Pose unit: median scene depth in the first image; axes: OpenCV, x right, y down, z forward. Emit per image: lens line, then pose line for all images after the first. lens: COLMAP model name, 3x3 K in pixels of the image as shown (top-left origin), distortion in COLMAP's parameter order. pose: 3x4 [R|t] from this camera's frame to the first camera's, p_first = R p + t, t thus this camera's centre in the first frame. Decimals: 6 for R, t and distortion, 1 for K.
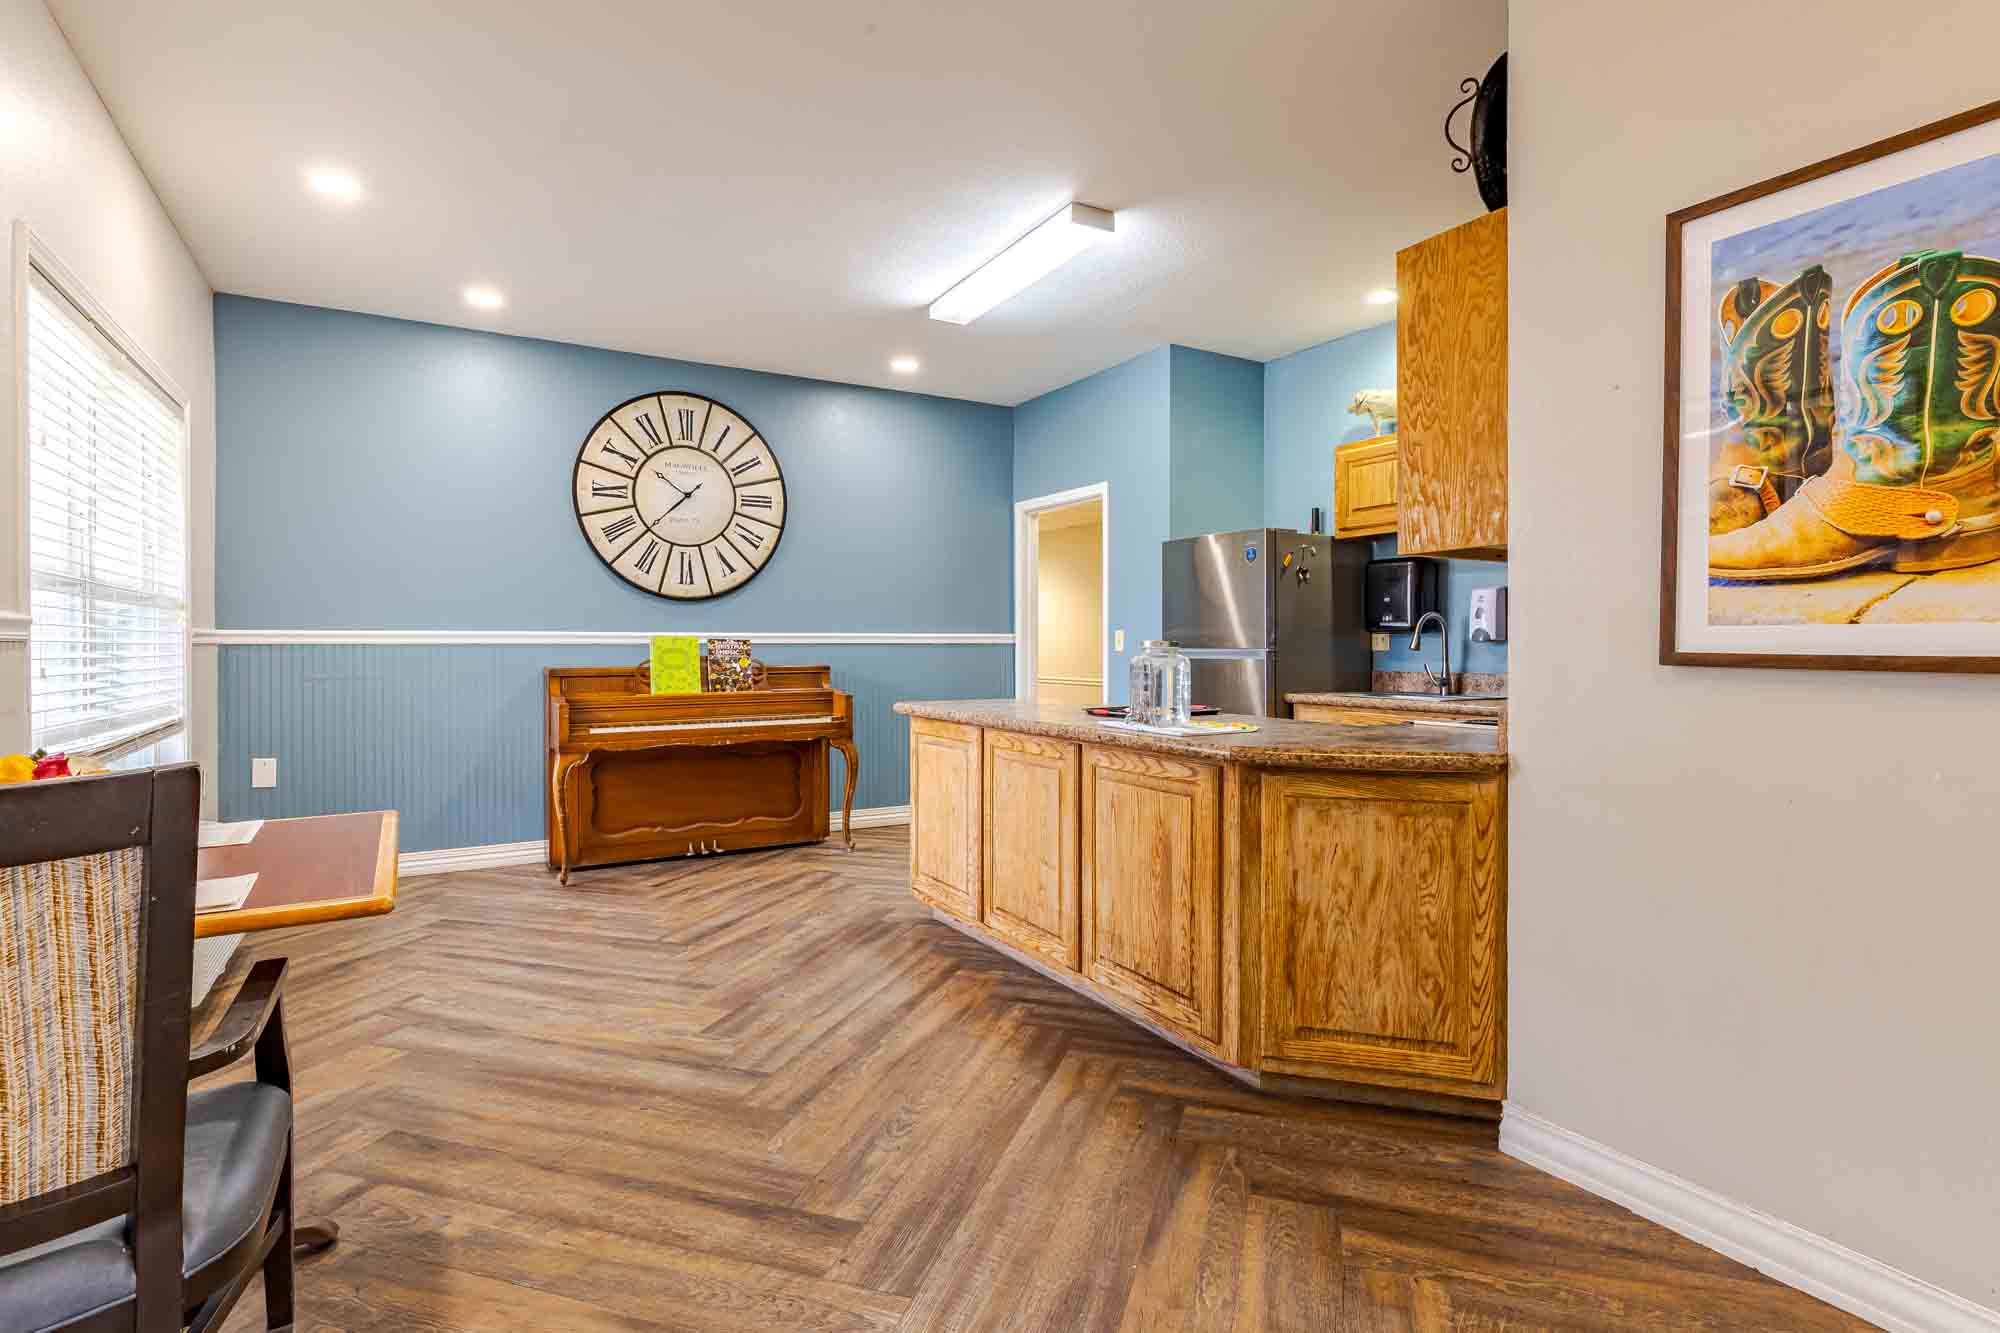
lens RADIAL K [[1046.5, 0, 1048.5], [0, 1046.5, 649.5], [0, 0, 1]] dist [0.001490, 0.000023]
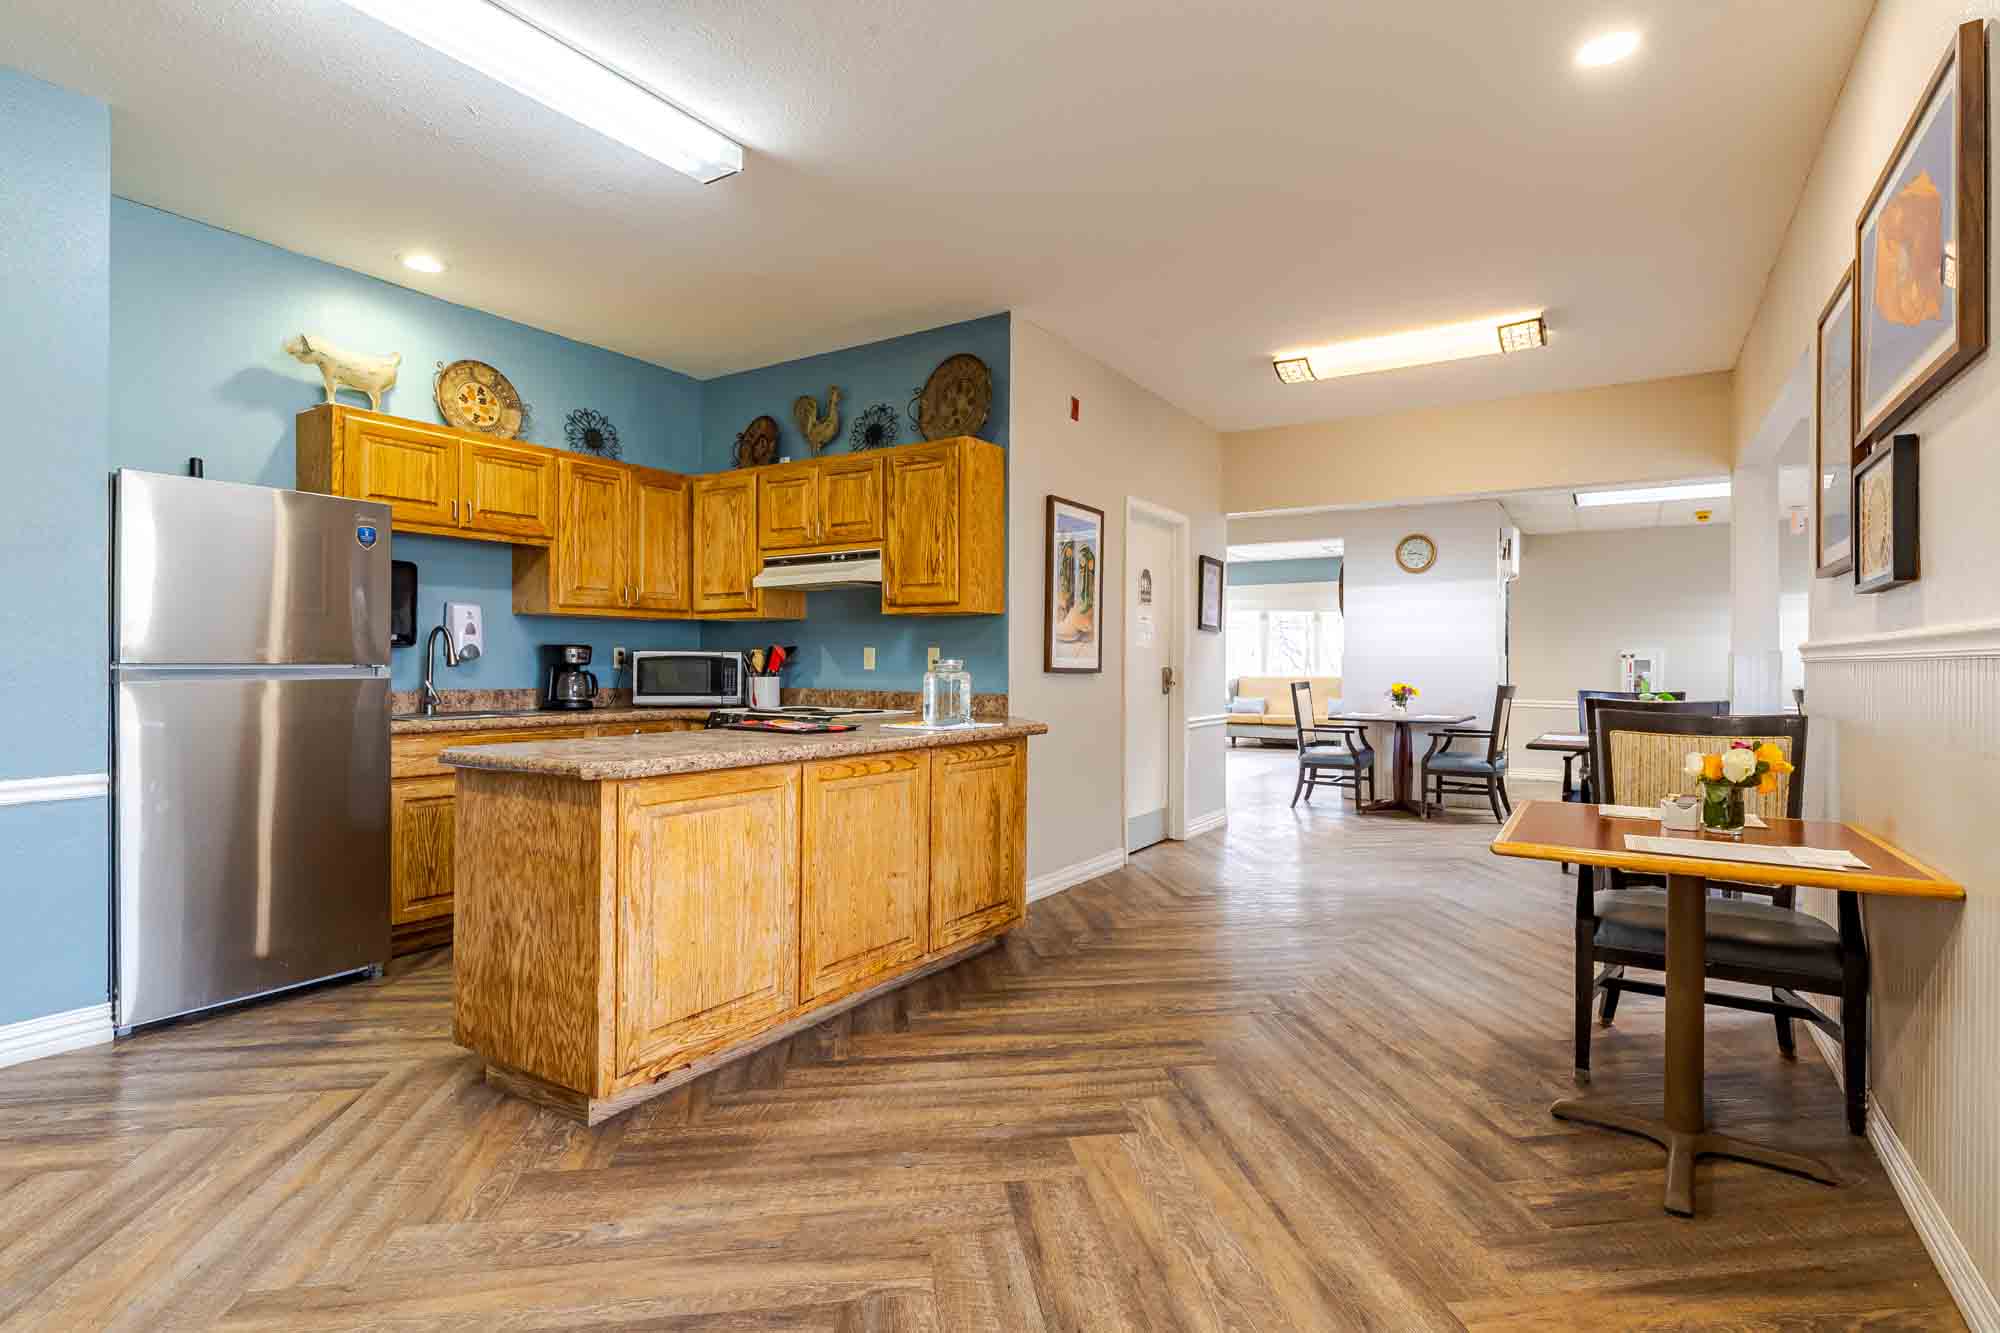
lens RADIAL K [[979.9, 0, 1000.0], [0, 979.9, 666.5], [0, 0, 1]] dist [0.001341, 0.000049]
pose [[-0.452442, -0.002765, 0.891790, -1.017523], [-0.001528, 0.999996, 0.002326, -0.002386], [-0.891792, -0.000310, -0.452445, 1.514254]]
